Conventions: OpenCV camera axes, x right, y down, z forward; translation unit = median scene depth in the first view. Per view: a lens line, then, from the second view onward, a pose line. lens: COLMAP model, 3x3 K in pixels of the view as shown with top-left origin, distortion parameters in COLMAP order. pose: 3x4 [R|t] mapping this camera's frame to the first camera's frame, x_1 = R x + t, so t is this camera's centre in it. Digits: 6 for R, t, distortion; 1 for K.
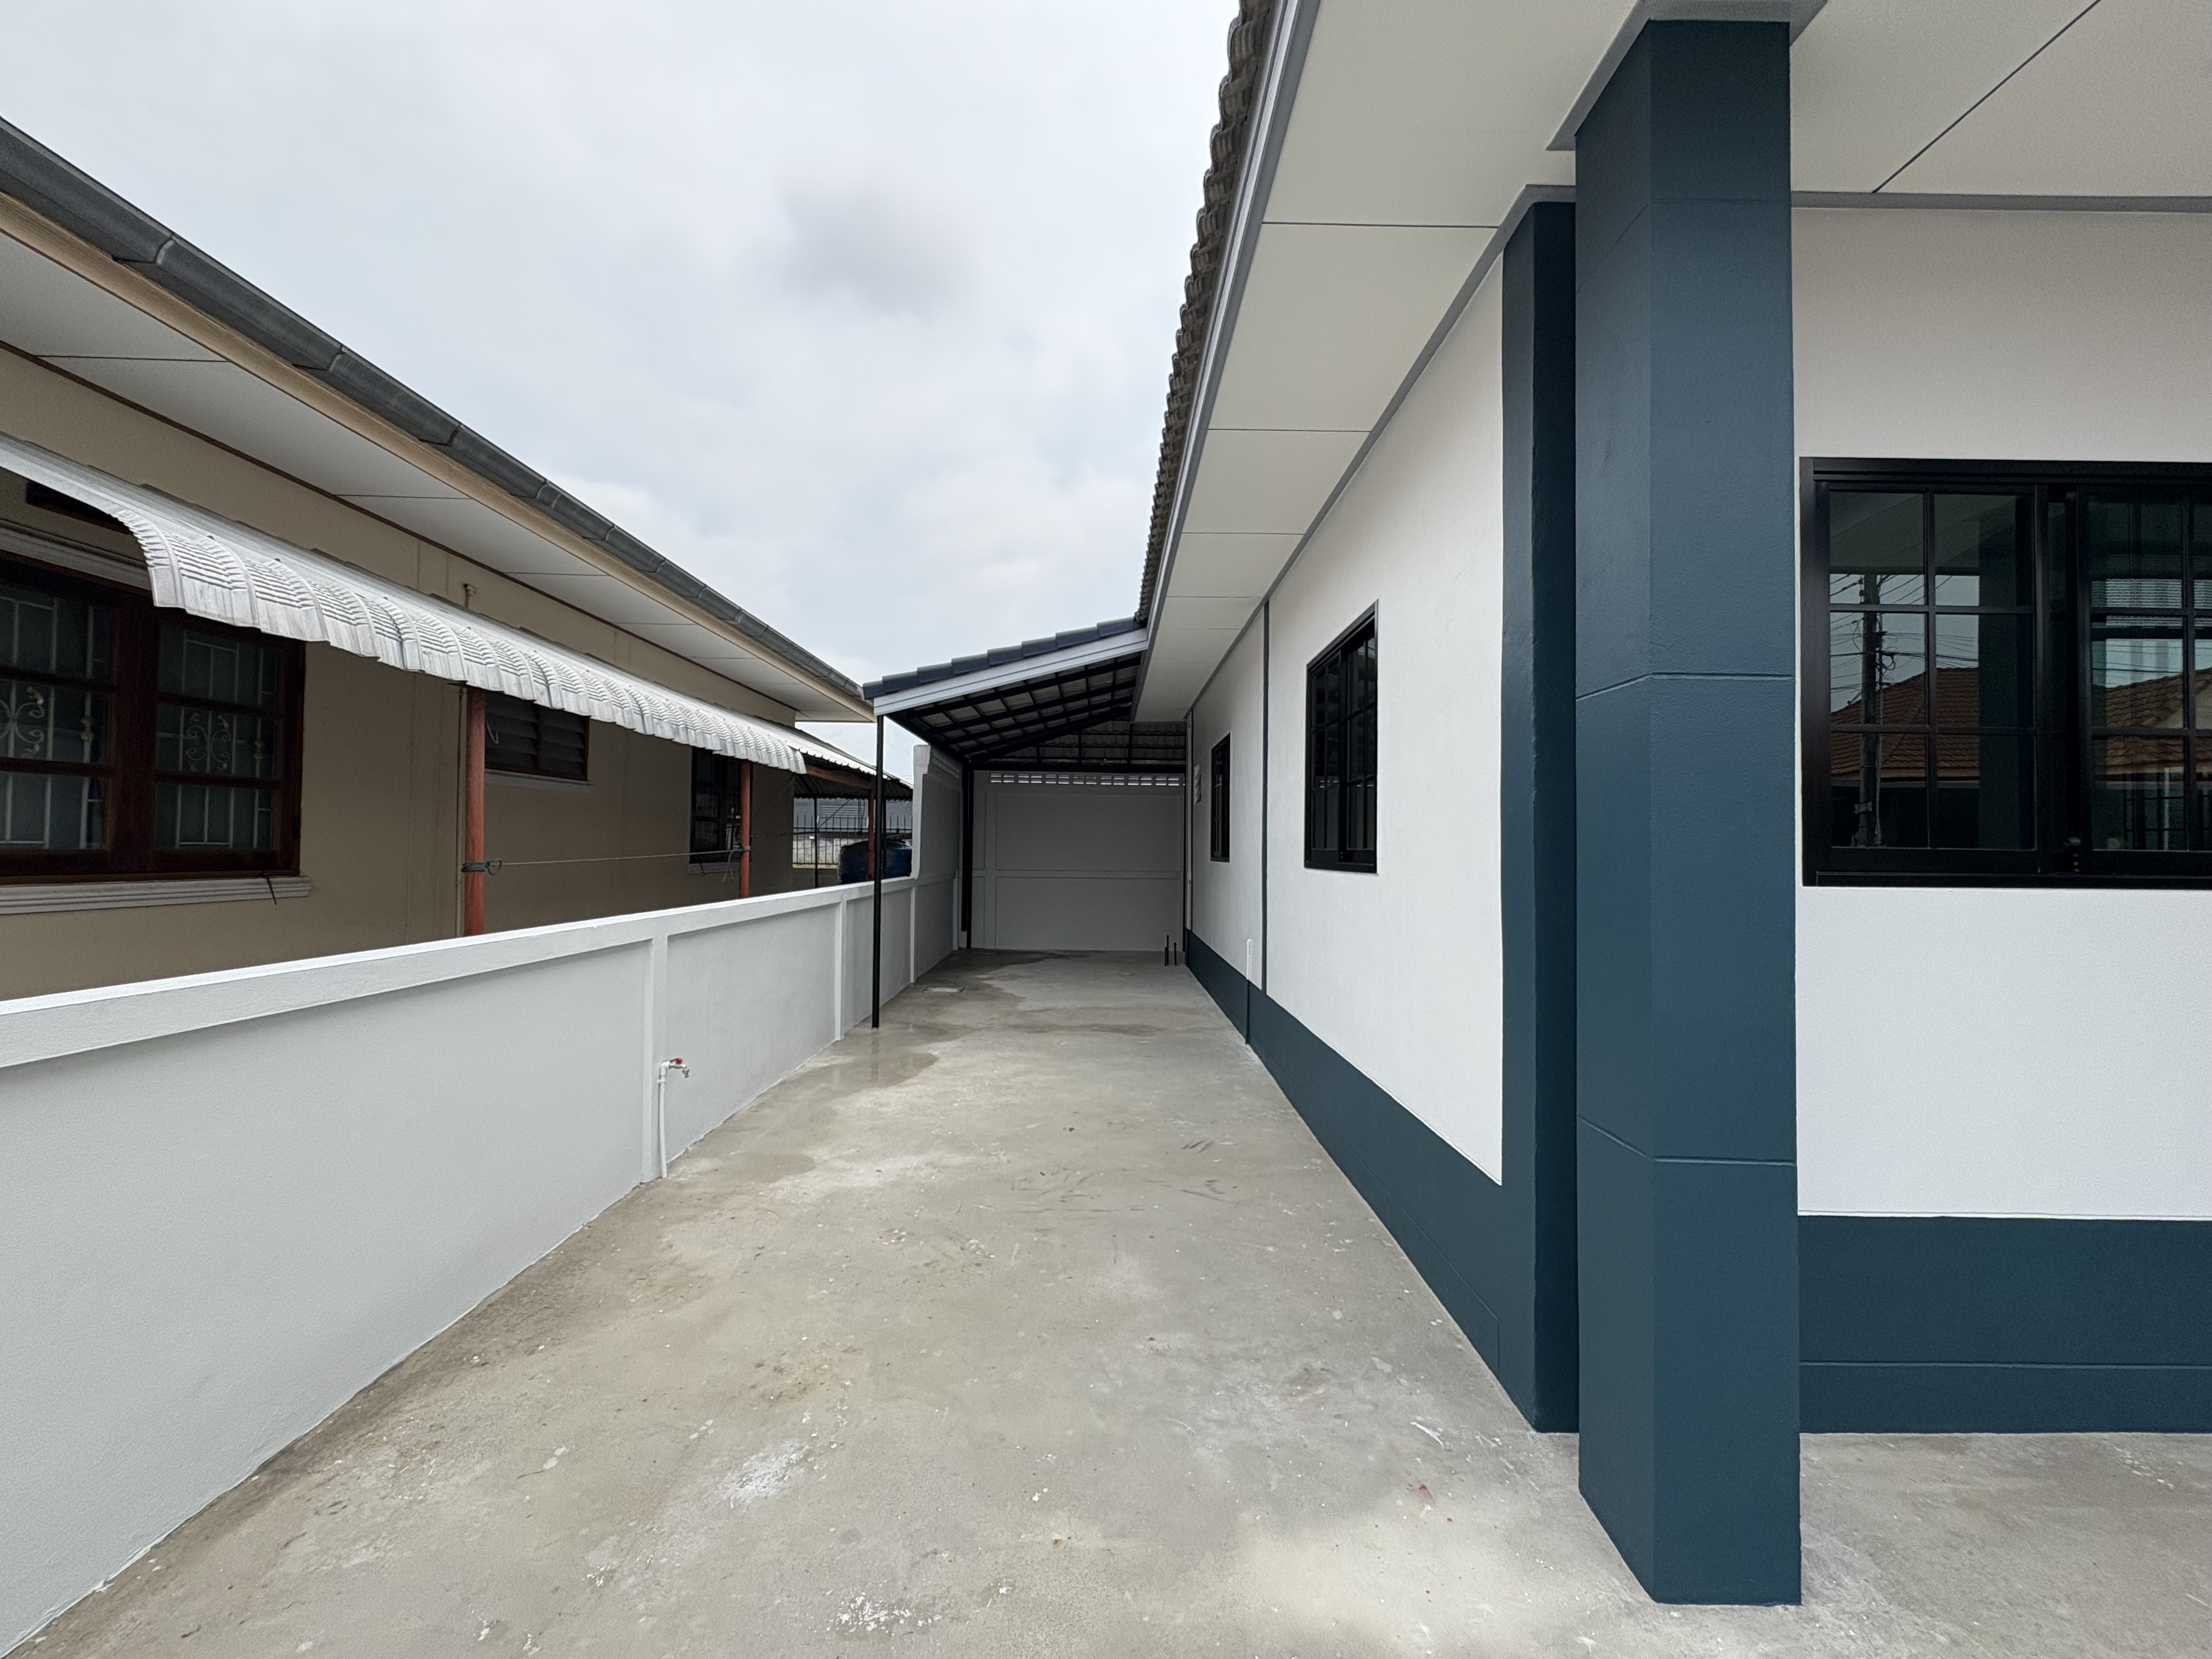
lens RADIAL K [[881.7, 0, 1109.9], [0, 881.7, 835.8], [0, 0, 1]] dist [0.000609, -0.000028]
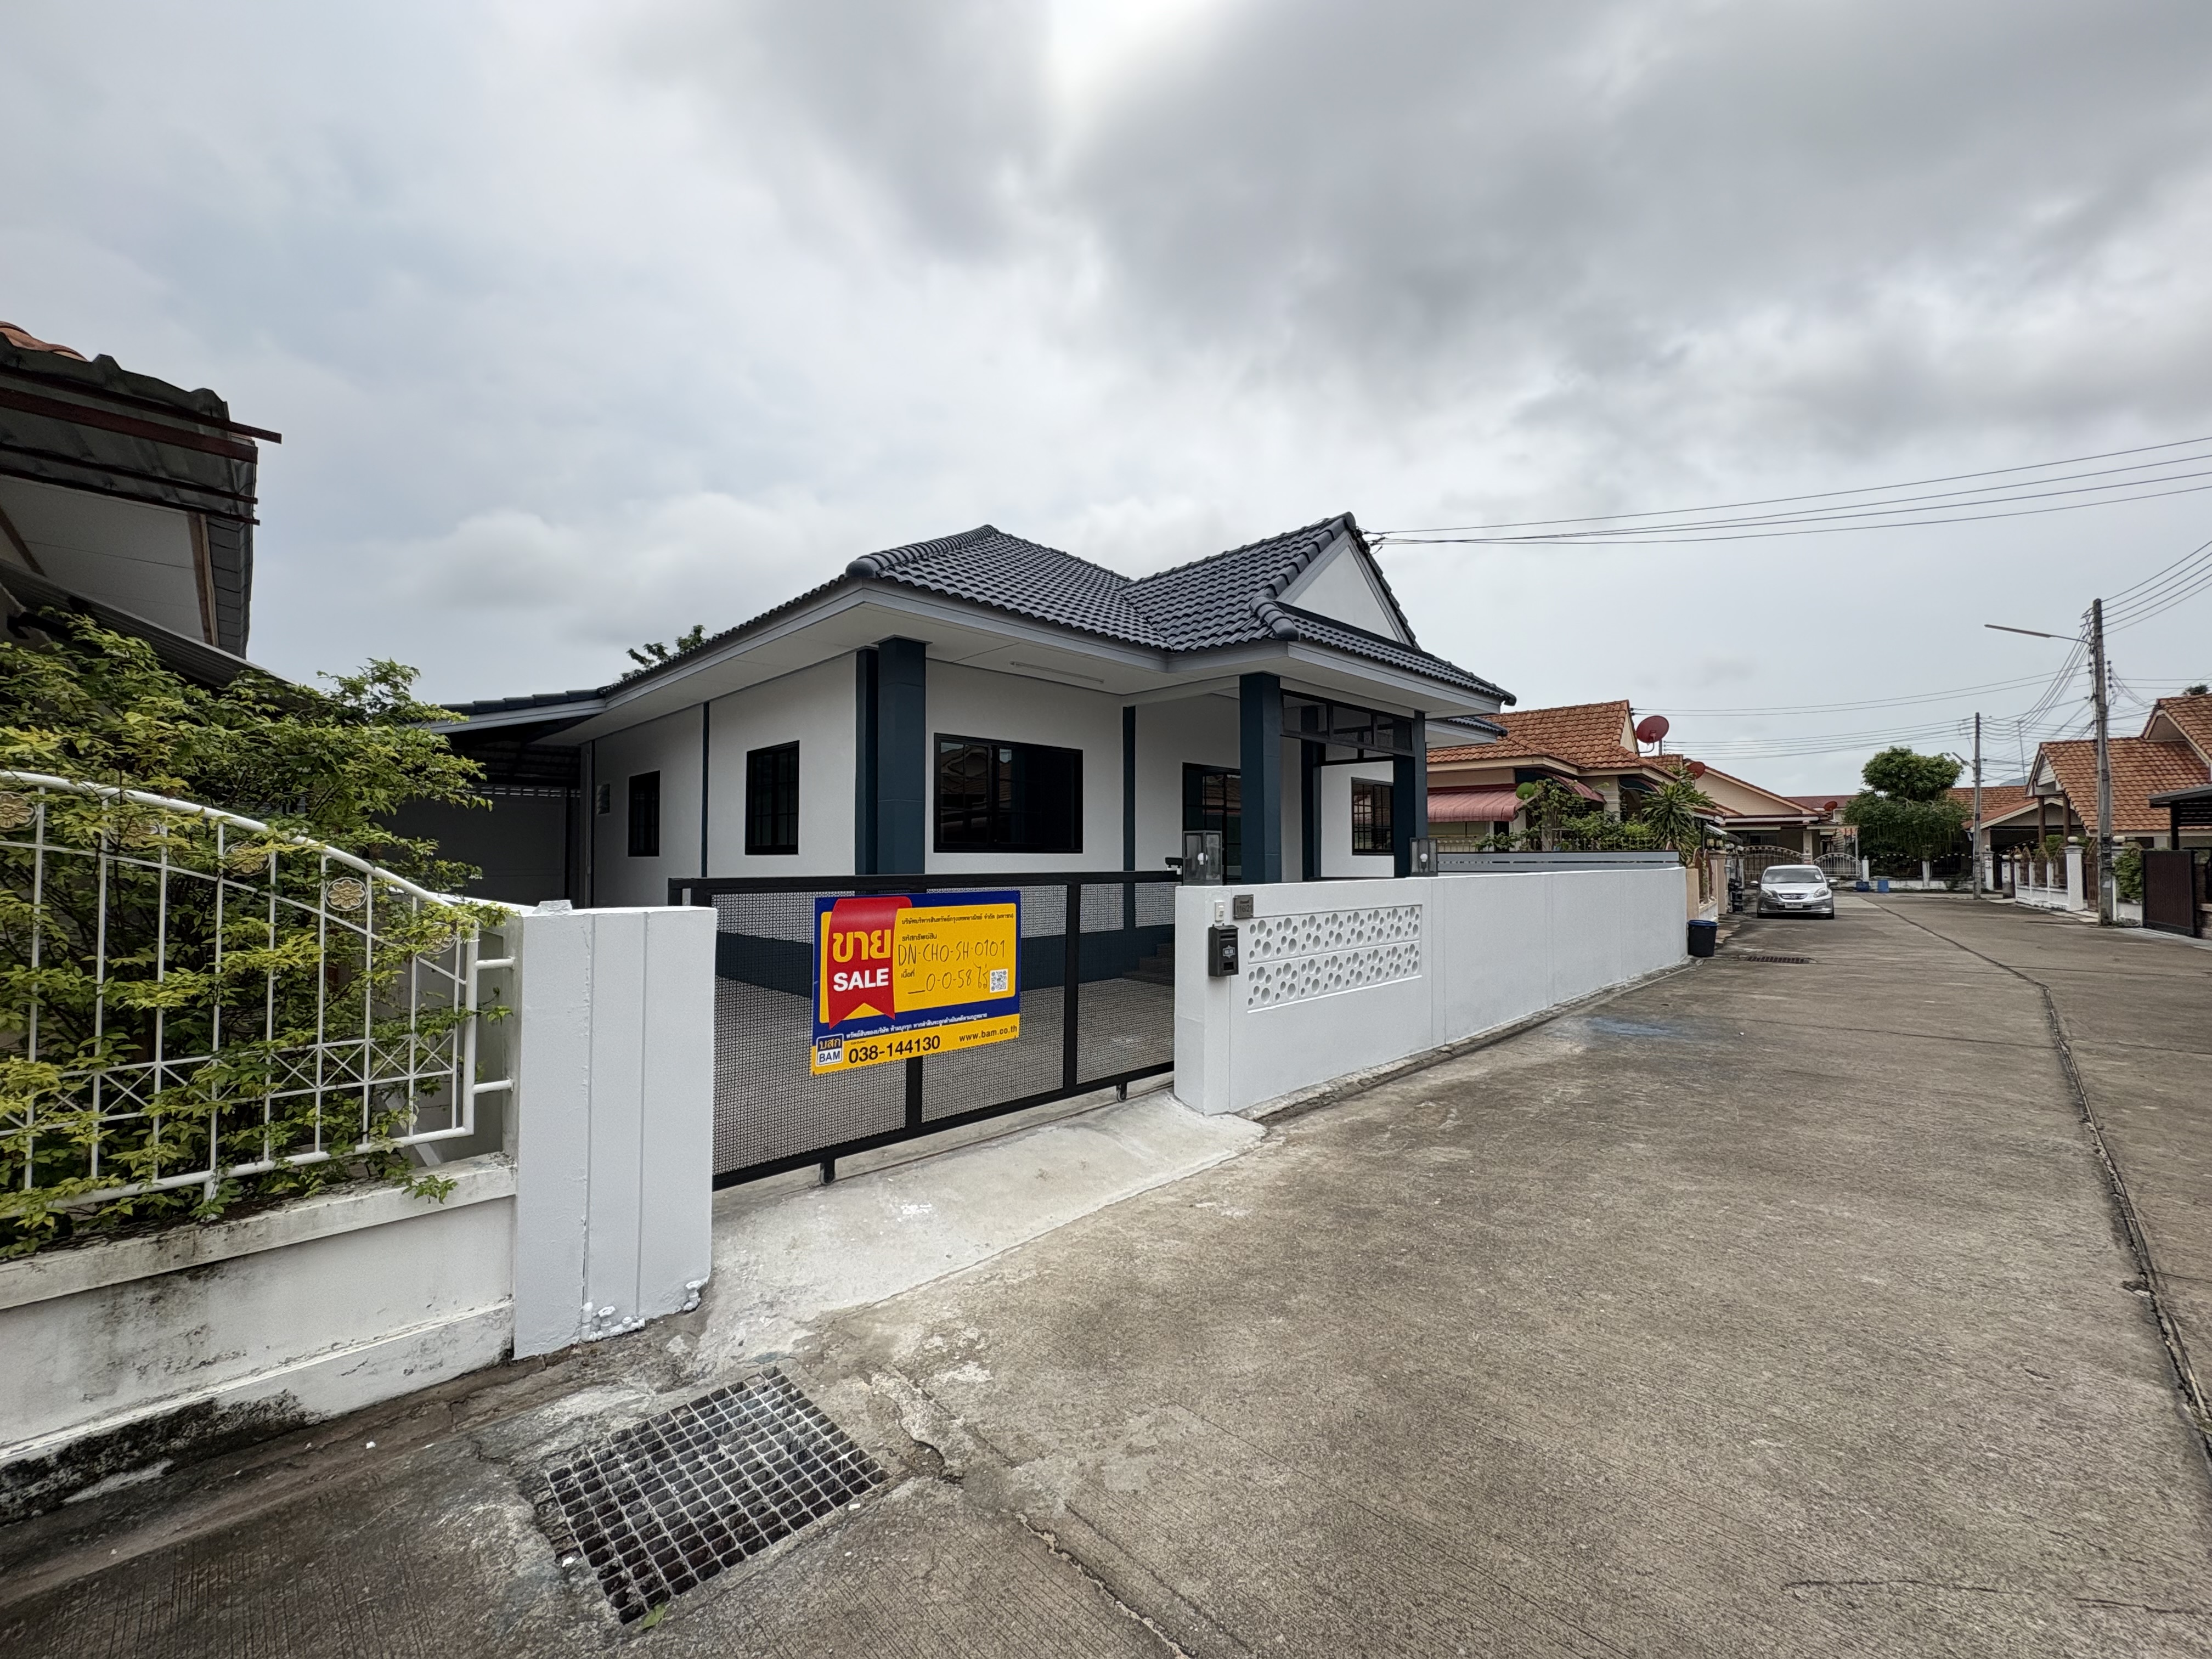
lens RADIAL K [[881.7, 0, 1109.9], [0, 881.7, 835.8], [0, 0, 1]] dist [0.000609, -0.000028]
pose [[0.713766, 0.007603, 0.700343, -1.185792], [-0.003959, 0.999969, -0.006822, 0.010915], [-0.700373, 0.002097, 0.713774, -2.004081]]
